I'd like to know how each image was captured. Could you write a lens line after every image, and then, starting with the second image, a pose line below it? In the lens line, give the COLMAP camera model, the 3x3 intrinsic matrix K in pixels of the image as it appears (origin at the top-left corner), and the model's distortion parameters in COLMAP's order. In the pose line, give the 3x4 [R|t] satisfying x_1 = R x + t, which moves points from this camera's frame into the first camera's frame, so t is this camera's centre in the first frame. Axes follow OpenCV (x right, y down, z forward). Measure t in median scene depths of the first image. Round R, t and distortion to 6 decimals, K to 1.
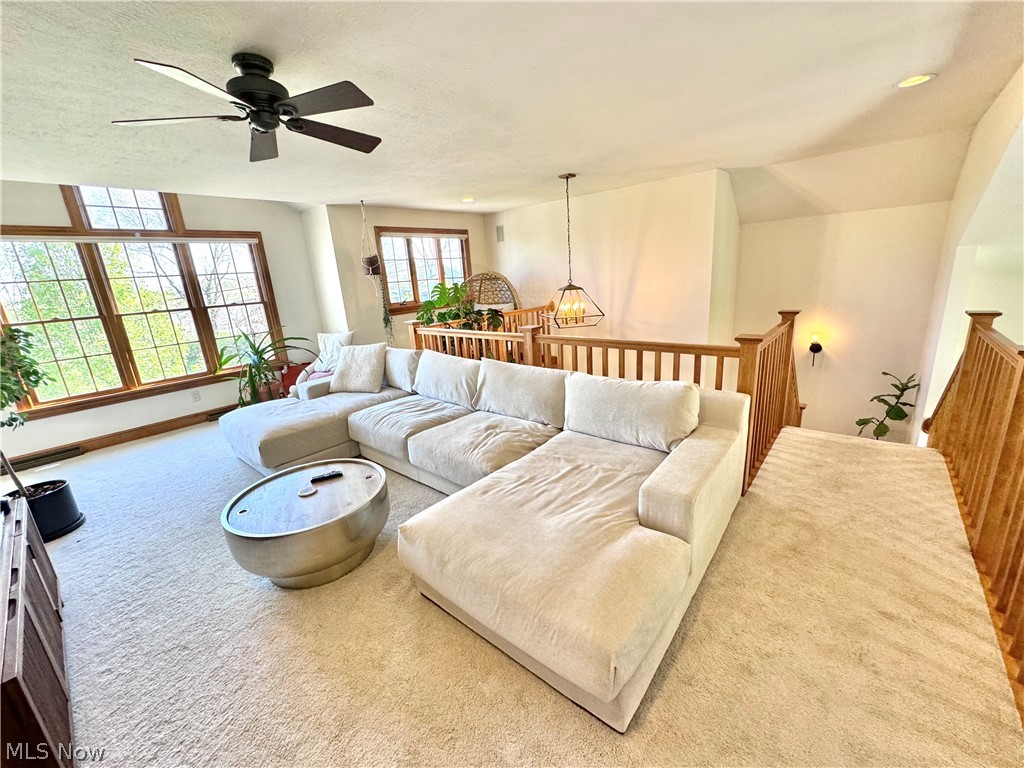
lens RADIAL K [[407.3, 0, 512.9], [0, 407.3, 385.0], [0, 0, 1]] dist [-0.002333, 0.001044]
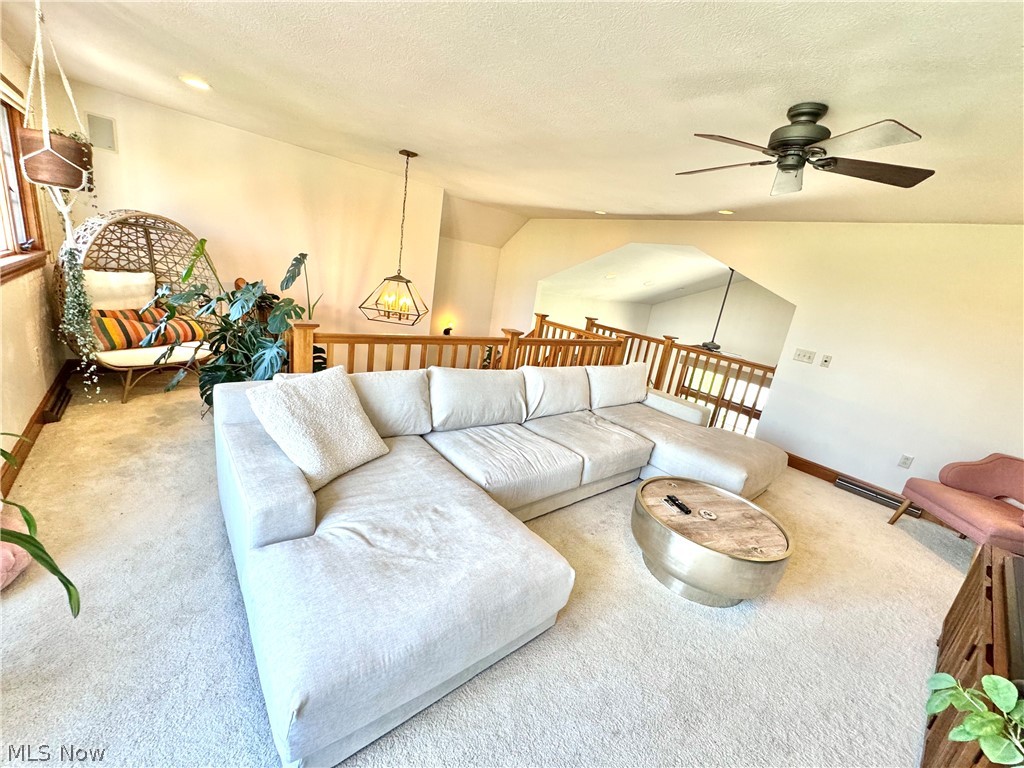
lens RADIAL K [[407.3, 0, 513.2], [0, 407.3, 382.5], [0, 0, 1]] dist [-0.002333, 0.001044]
pose [[0.151022, -0.166415, 0.974422, -0.722219], [0.101418, 0.983135, 0.152184, -0.126774], [-0.983314, 0.075841, 0.165352, 0.624181]]
